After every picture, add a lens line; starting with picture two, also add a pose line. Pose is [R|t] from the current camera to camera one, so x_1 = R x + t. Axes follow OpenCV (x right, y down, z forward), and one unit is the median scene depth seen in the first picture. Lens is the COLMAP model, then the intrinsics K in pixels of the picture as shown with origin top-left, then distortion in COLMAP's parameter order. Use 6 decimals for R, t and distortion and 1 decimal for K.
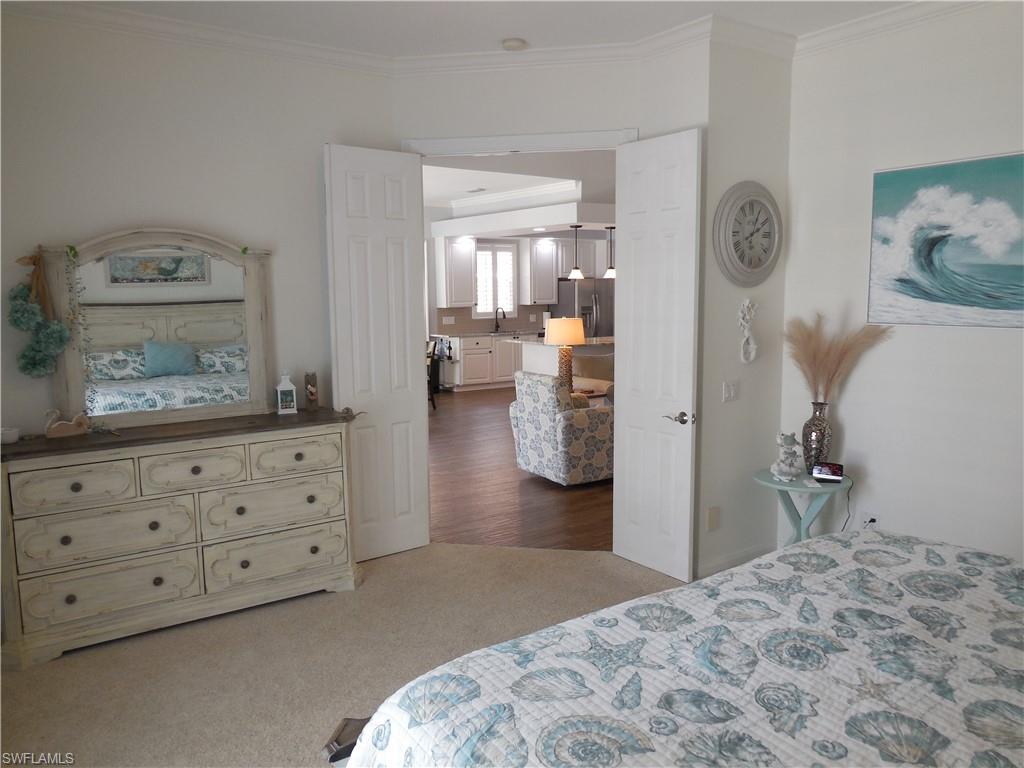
lens RADIAL K [[776.8, 0, 507.7], [0, 776.8, 385.6], [0, 0, 1]] dist [-0.007719, 0.008474]
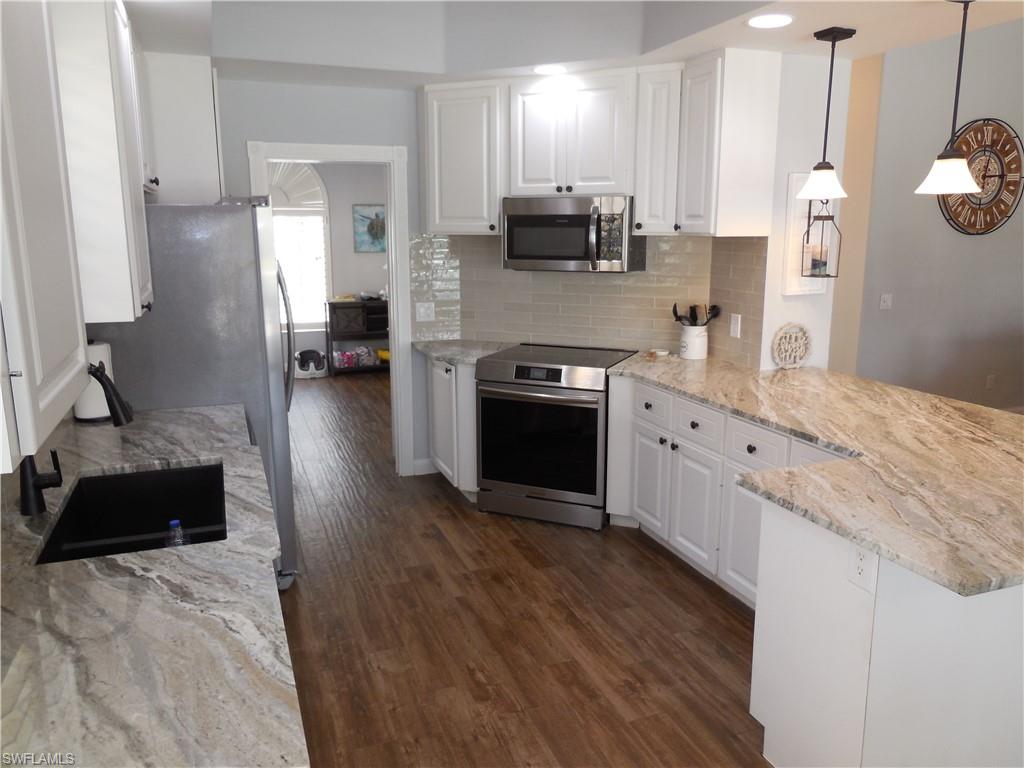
lens RADIAL K [[776.8, 0, 516.2], [0, 776.8, 383.3], [0, 0, 1]] dist [-0.007719, 0.008474]
pose [[0.244557, -0.182560, 0.952294, -0.142738], [0.121796, 0.980121, 0.156617, -0.114883], [-0.961955, 0.077684, 0.261931, 0.920354]]
